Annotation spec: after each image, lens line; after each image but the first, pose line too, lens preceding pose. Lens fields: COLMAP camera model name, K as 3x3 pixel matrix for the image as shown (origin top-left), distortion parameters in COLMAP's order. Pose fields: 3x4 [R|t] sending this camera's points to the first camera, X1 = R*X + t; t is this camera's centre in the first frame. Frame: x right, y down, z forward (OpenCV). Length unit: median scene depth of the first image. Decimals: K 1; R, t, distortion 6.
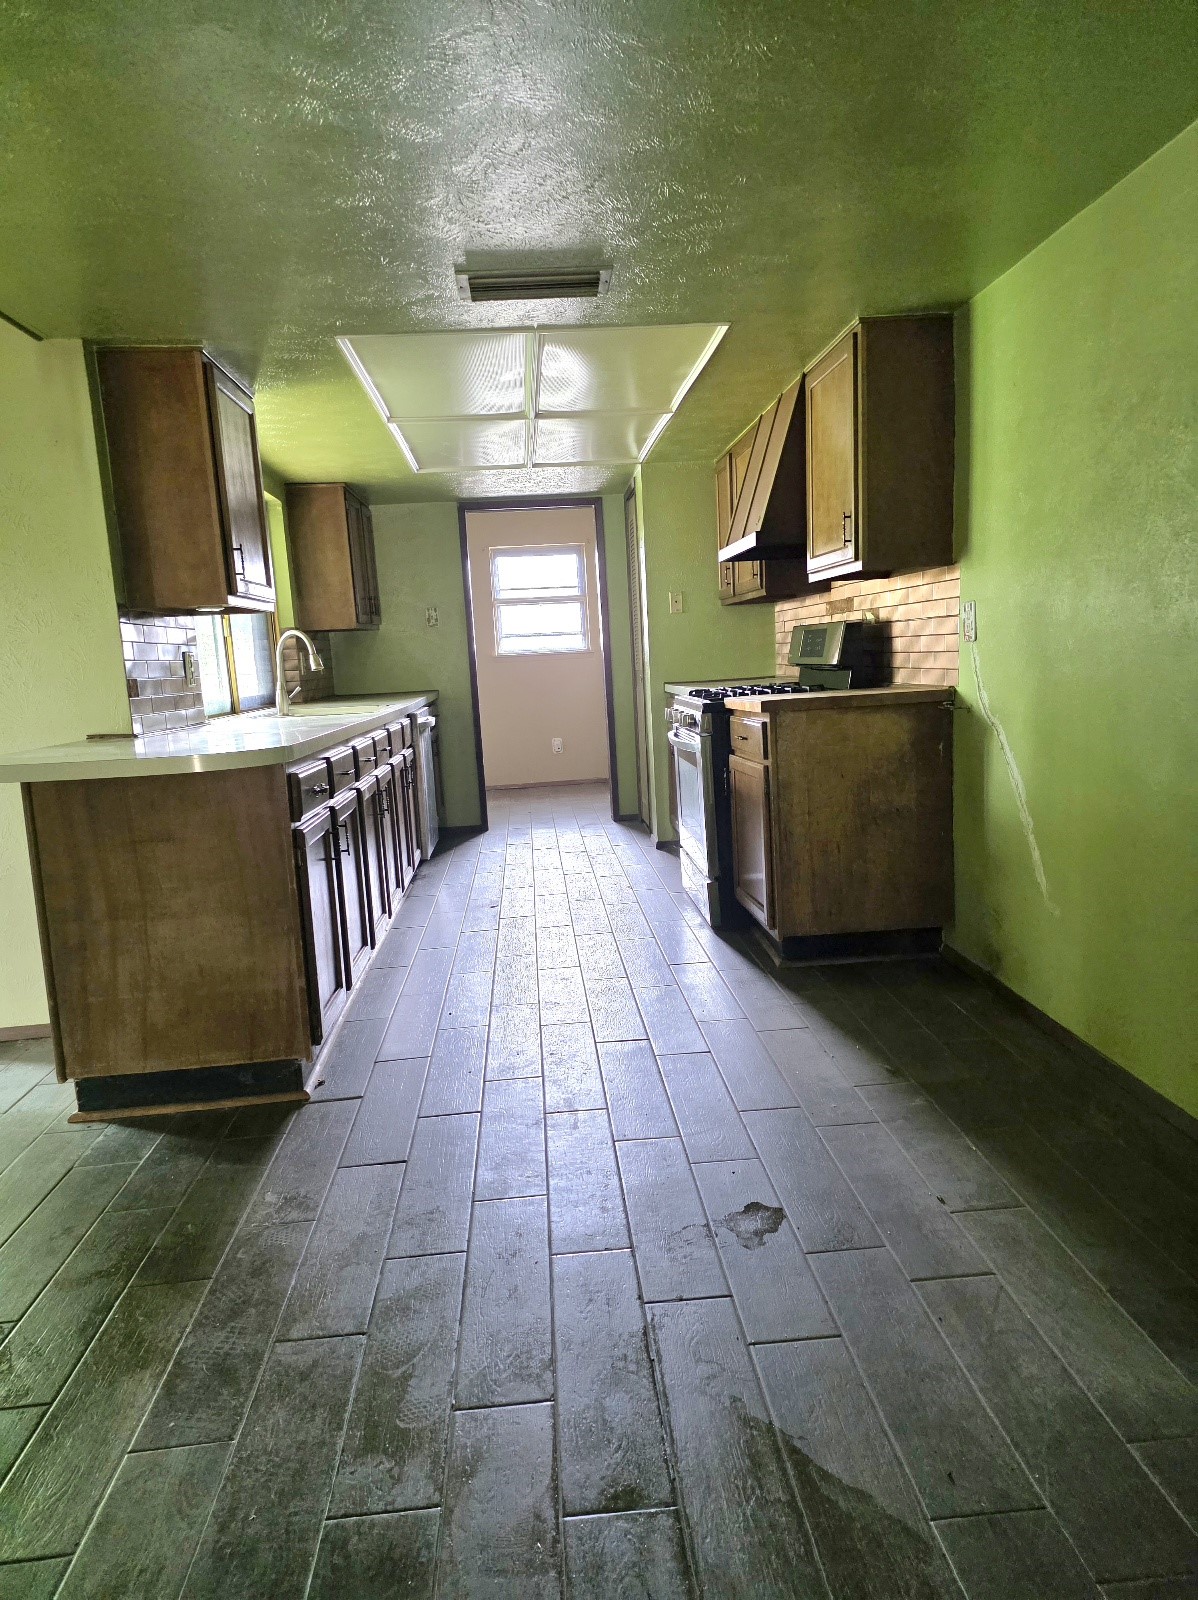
lens RADIAL K [[1067.8, 0, 602.0], [0, 1067.8, 796.3], [0, 0, 1]] dist [0.055400, -0.037065]
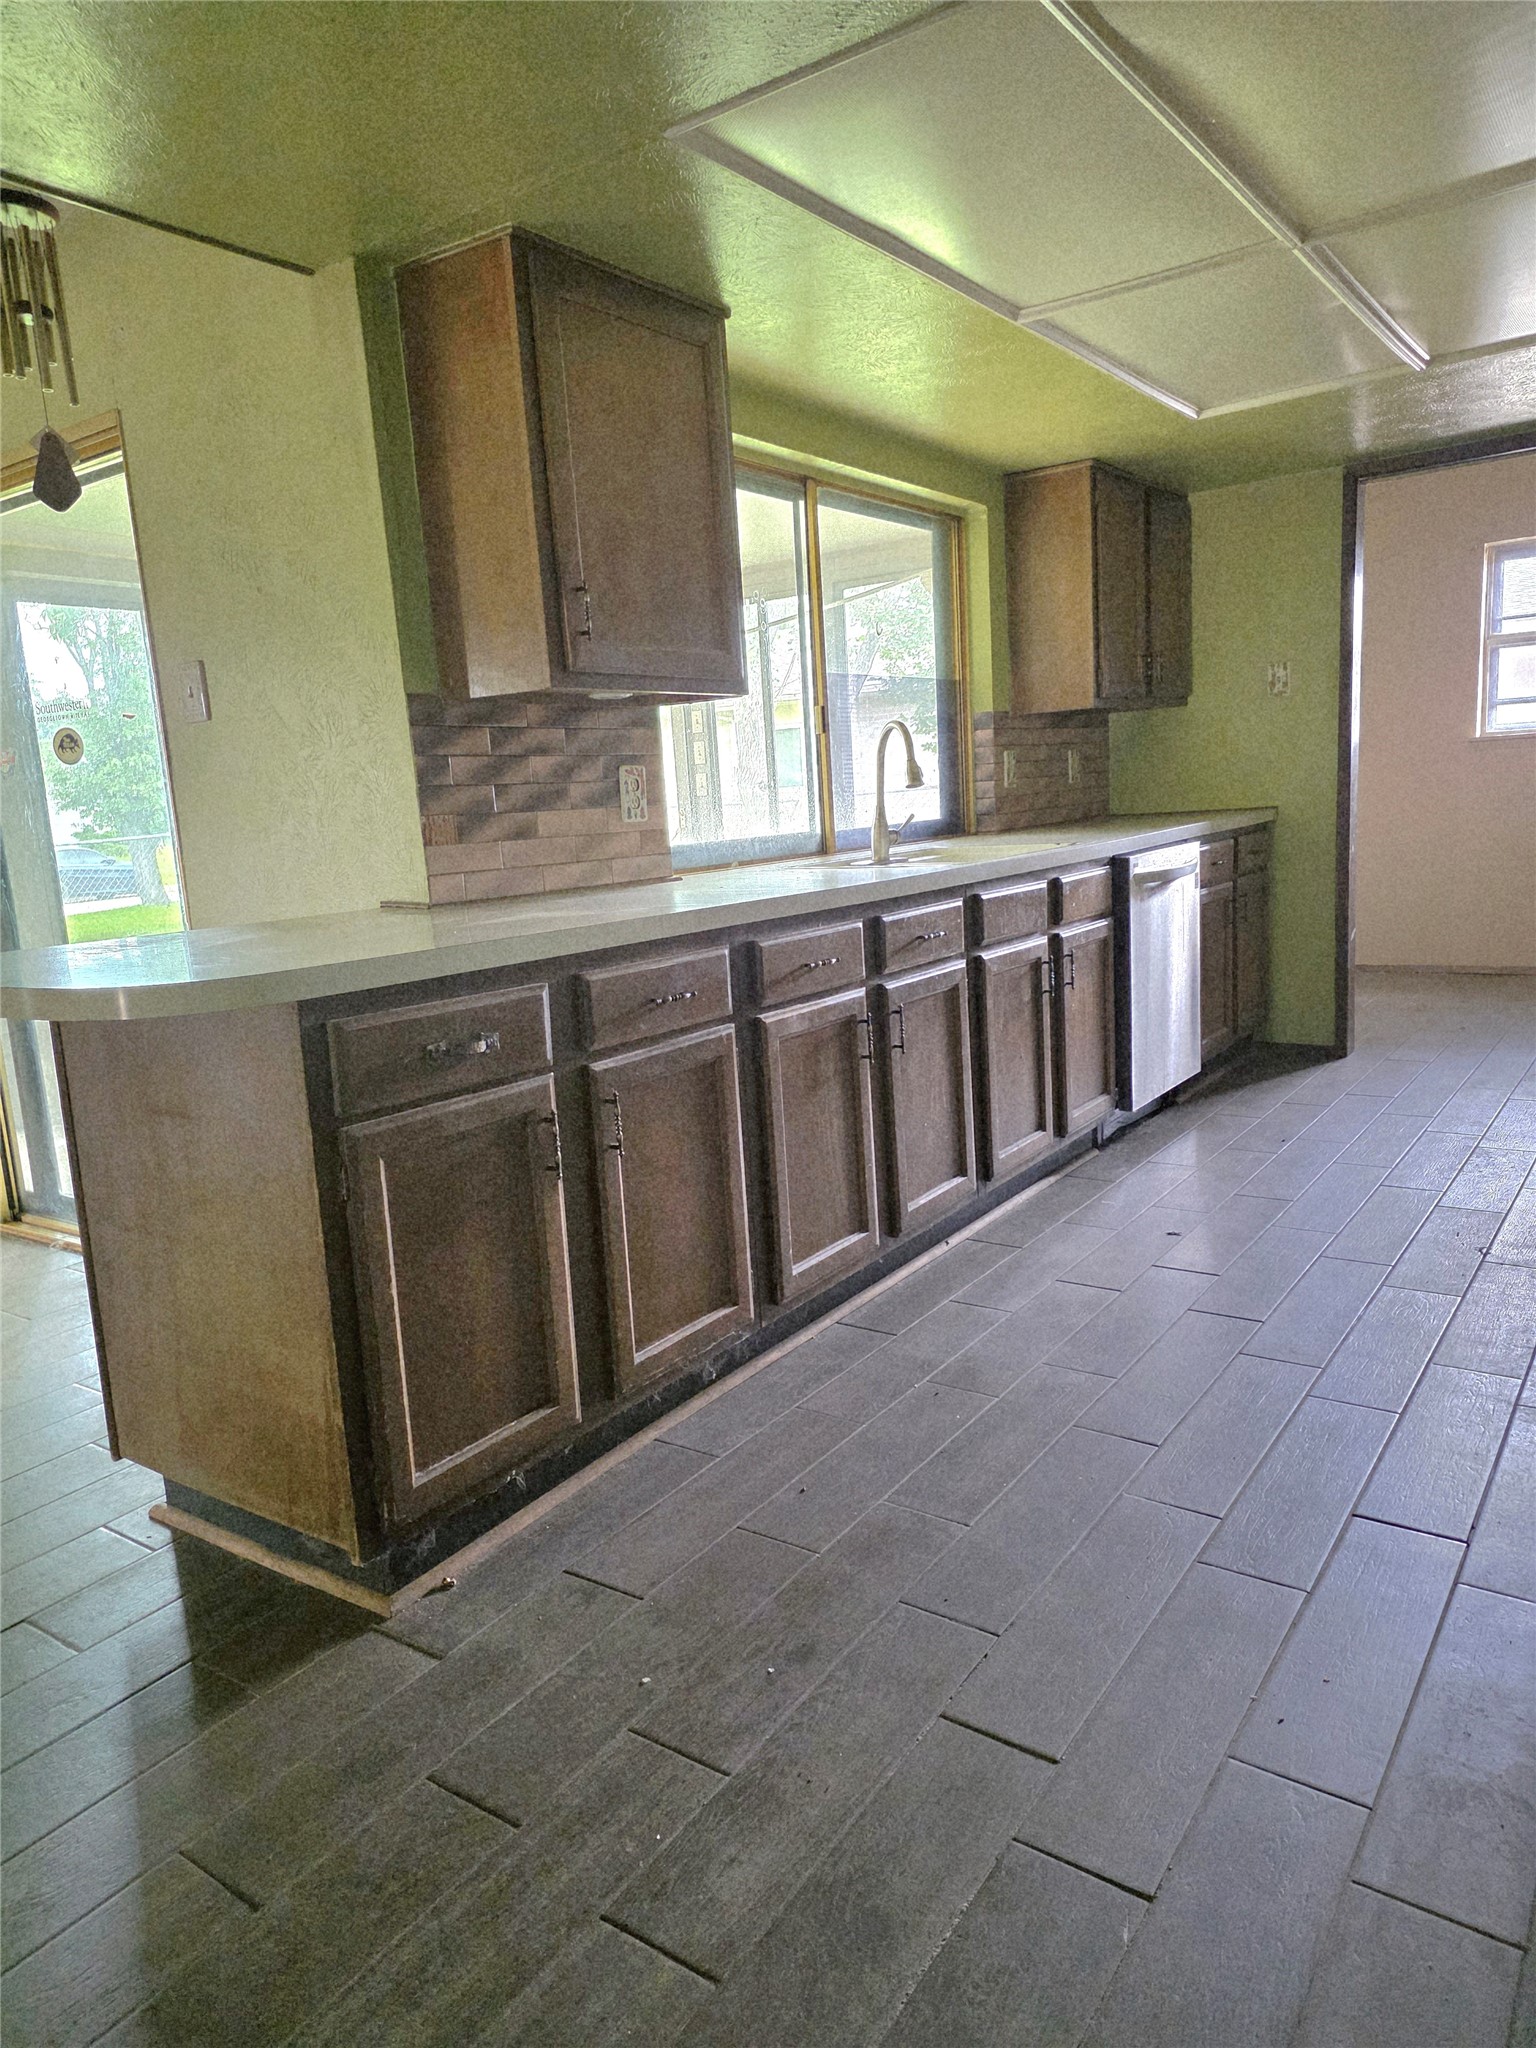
lens RADIAL K [[1366.8, 0, 766.5], [0, 1366.8, 1031.6], [0, 0, 1]] dist [0.055400, -0.037065]
pose [[0.774541, 0.117812, -0.621456, 0.155794], [-0.065477, 0.992157, 0.106481, -0.056401], [0.629126, -0.041783, 0.776180, 0.337510]]
